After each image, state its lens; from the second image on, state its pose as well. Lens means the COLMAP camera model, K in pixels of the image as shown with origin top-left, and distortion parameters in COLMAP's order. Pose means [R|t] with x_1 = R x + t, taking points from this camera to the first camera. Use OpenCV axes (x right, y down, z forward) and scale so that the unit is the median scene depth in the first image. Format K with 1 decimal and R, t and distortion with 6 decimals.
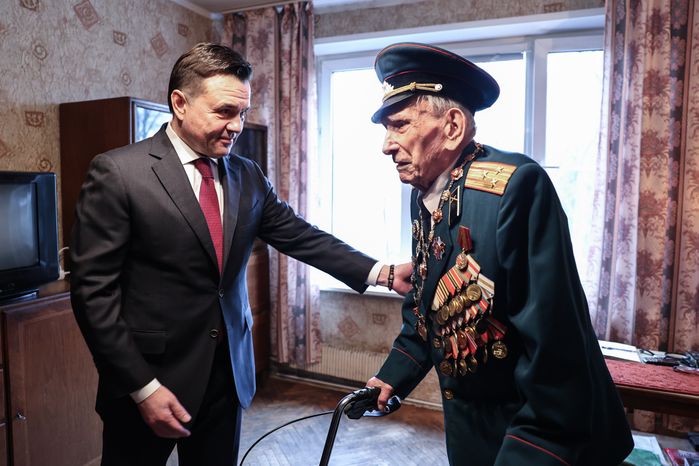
lens RADIAL K [[515.2, 0, 335.9], [0, 515.2, 221.6], [0, 0, 1]] dist [-0.104388, 0.088012]
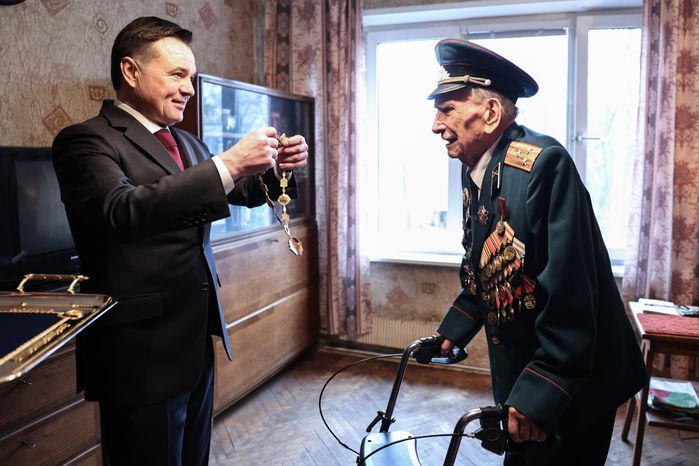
lens RADIAL K [[569.0, 0, 392.7], [0, 569.0, 197.5], [0, 0, 1]] dist [-0.111792, 0.103410]
pose [[0.995635, -0.013316, 0.092376, -0.110678], [0.012493, 0.999877, 0.009473, -0.001215], [-0.092491, -0.008278, 0.995679, -0.139191]]
